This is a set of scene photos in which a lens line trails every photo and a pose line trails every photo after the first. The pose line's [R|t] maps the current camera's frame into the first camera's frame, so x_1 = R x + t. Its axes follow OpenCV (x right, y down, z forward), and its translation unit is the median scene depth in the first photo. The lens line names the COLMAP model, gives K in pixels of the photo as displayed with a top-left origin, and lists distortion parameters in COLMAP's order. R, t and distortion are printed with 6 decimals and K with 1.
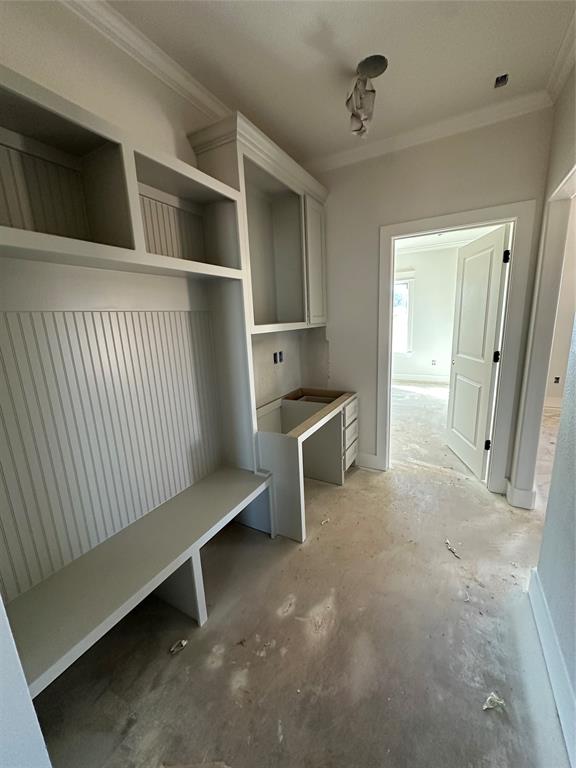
lens RADIAL K [[305.6, 0, 288.1], [0, 305.6, 385.7], [0, 0, 1]] dist [-0.004904, 0.001313]
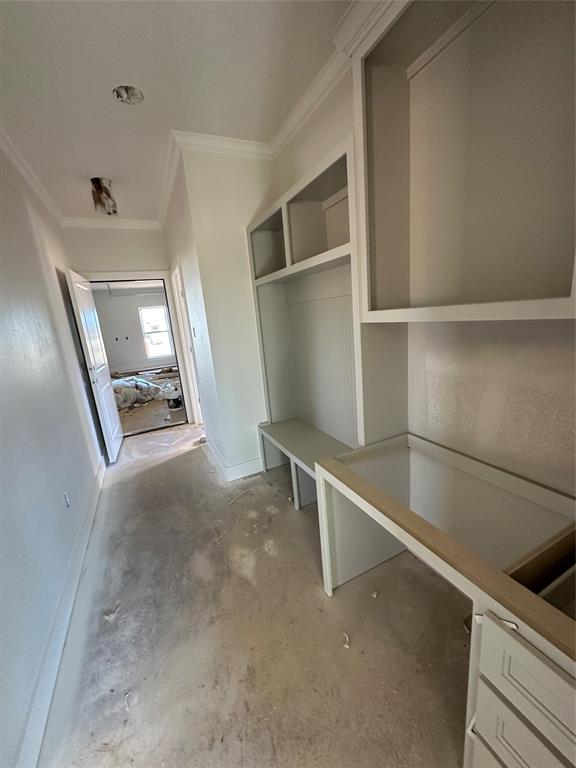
lens RADIAL K [[305.6, 0, 288.5], [0, 305.6, 387.4], [0, 0, 1]] dist [-0.004904, 0.001313]
pose [[-0.572151, 0.280260, -0.770777, 0.791228], [-0.066904, 0.920721, 0.384443, -0.387437], [0.817415, 0.271527, -0.508041, 1.648333]]
